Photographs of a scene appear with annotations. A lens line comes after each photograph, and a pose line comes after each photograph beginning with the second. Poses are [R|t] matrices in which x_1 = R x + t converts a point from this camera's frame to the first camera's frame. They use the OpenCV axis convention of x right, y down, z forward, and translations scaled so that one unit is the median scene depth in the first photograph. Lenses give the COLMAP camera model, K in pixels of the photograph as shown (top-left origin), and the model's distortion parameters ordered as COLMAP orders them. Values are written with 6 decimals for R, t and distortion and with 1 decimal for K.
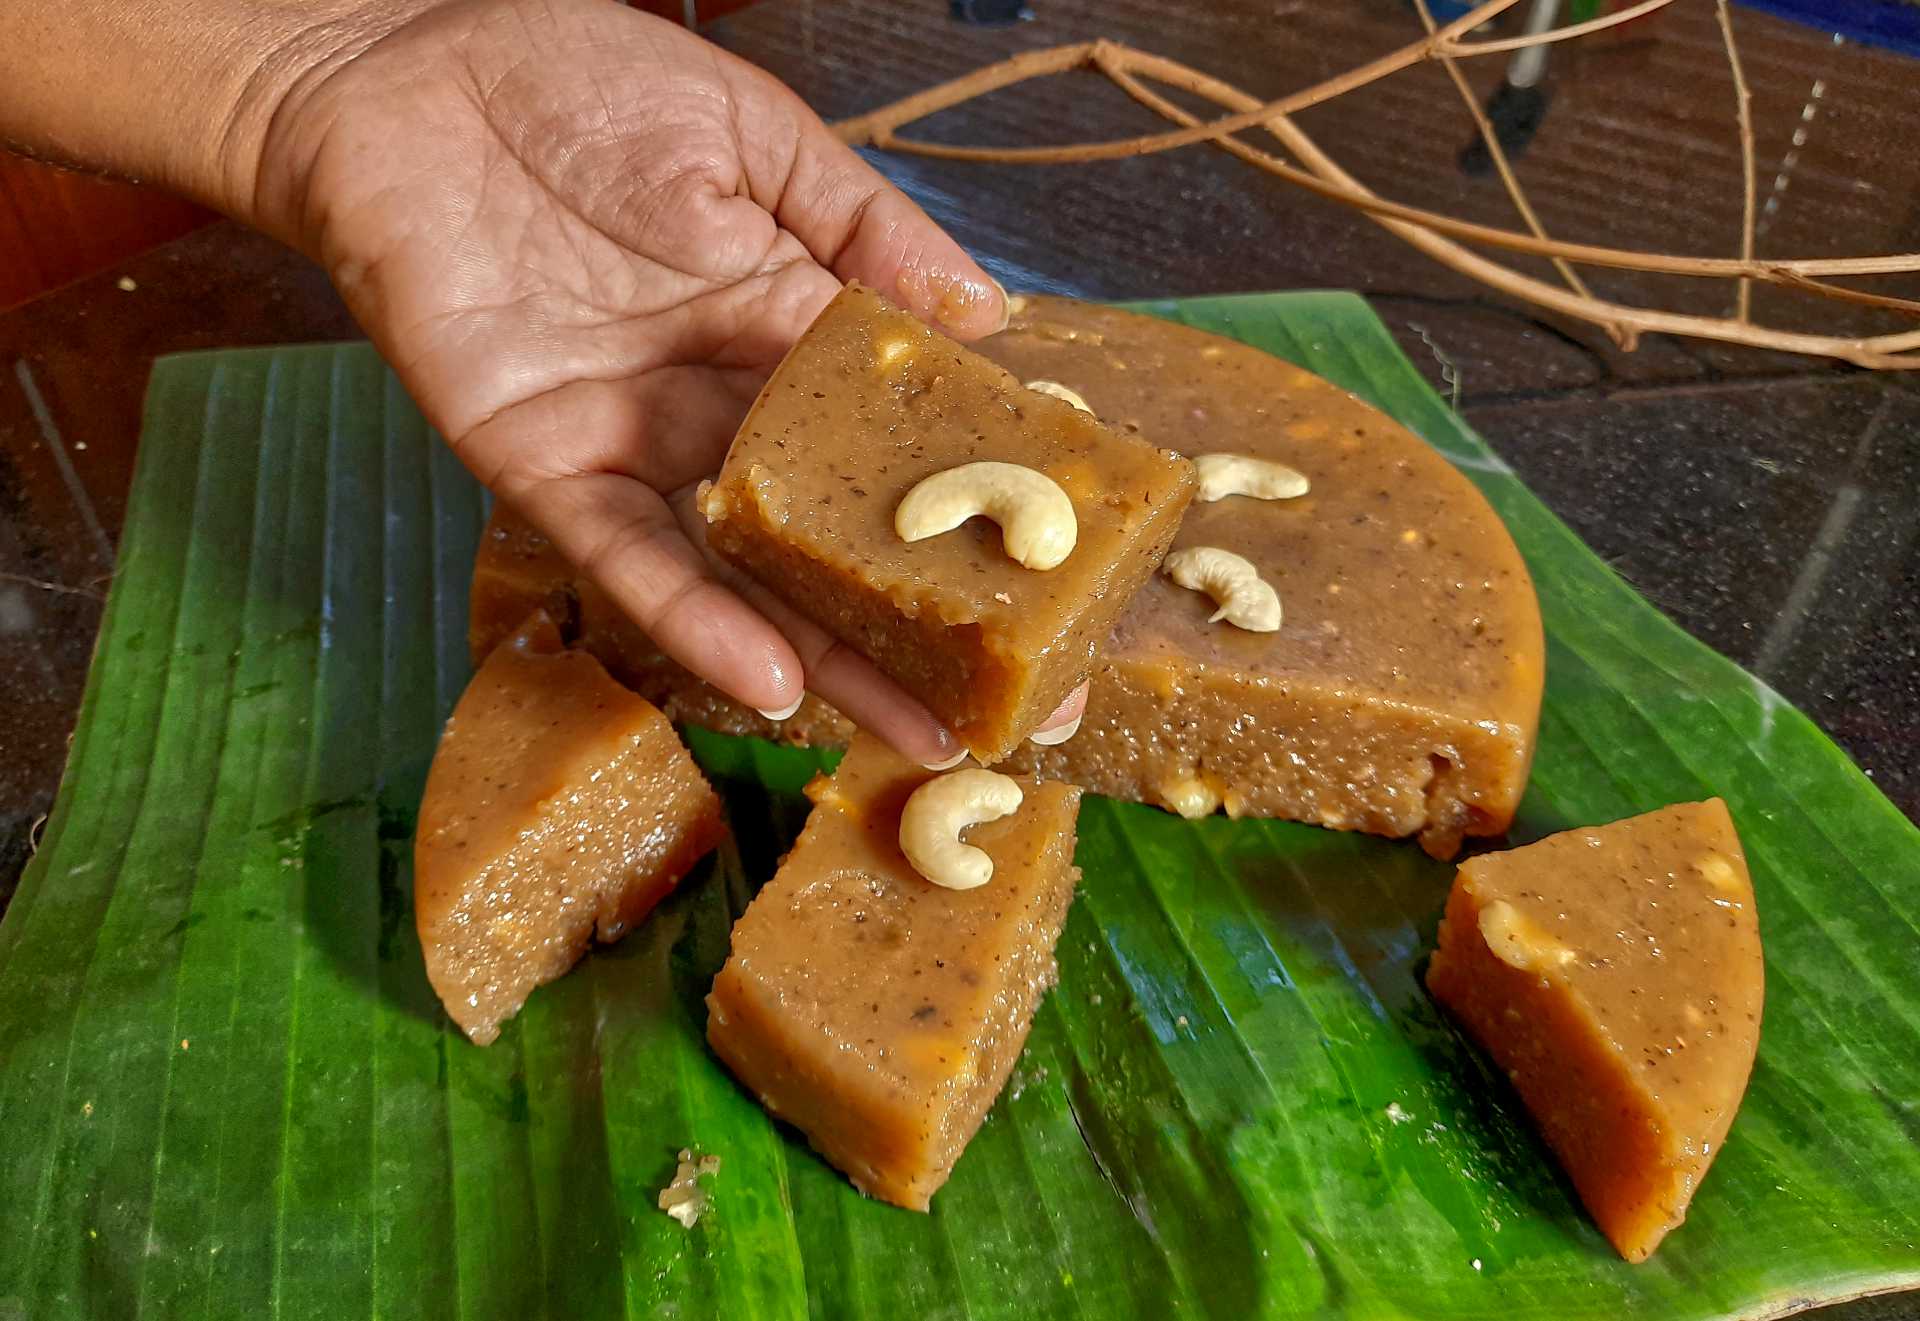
lens RADIAL K [[1429.4, 0, 960.0], [0, 1429.4, 660.5], [0, 0, 1]] dist [0.066811, 0.001485]
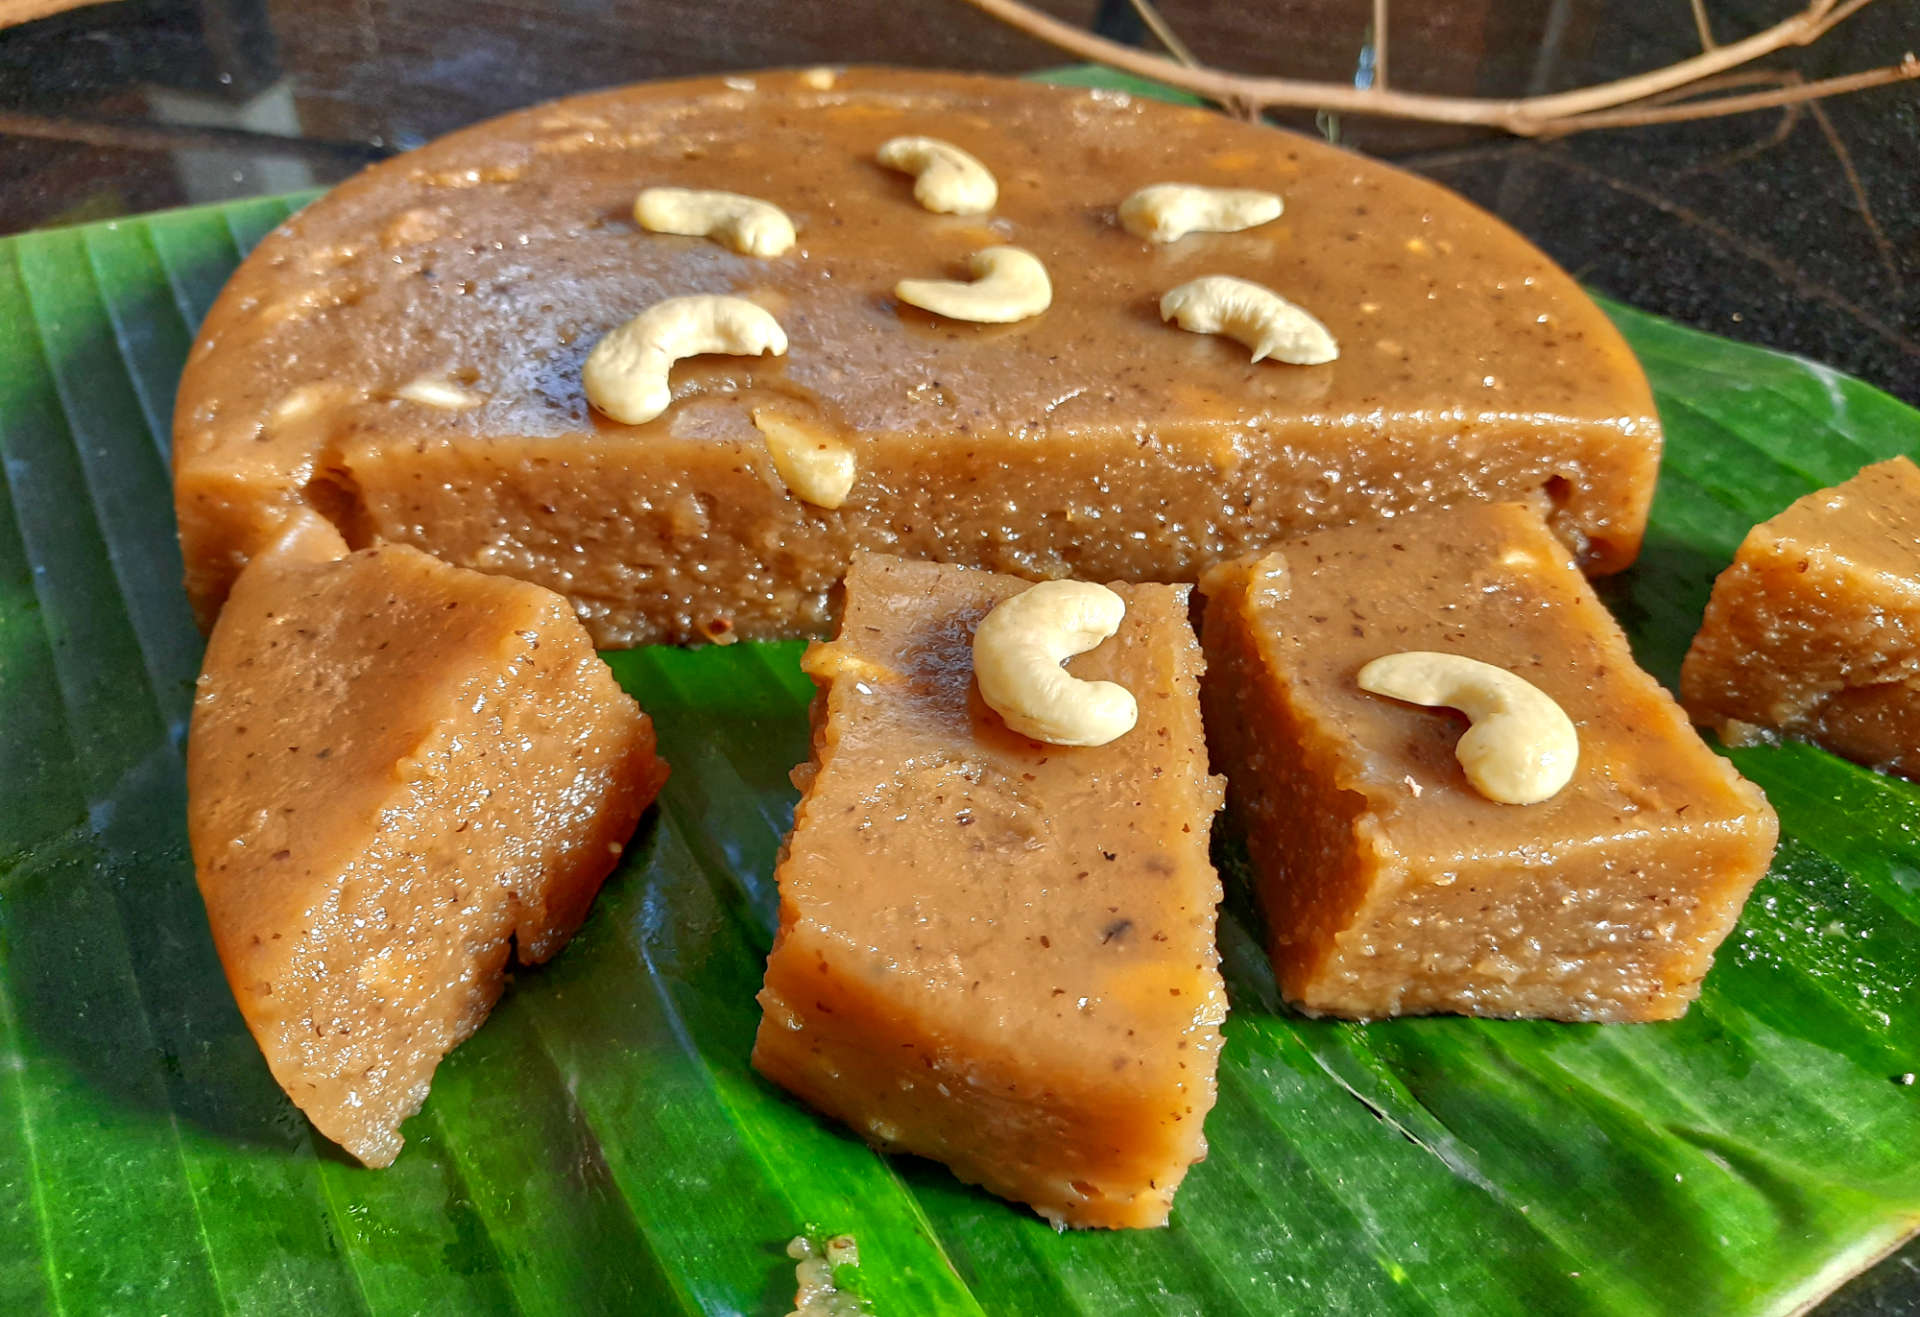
lens RADIAL K [[1443.0, 0, 991.5], [0, 1443.0, 652.8], [0, 0, 1]] dist [0.012831, 0.009171]
pose [[0.956560, -0.197807, 0.214163, -0.166958], [0.194484, 0.980219, 0.036690, 0.076874], [-0.217184, 0.006555, 0.976109, 0.329927]]
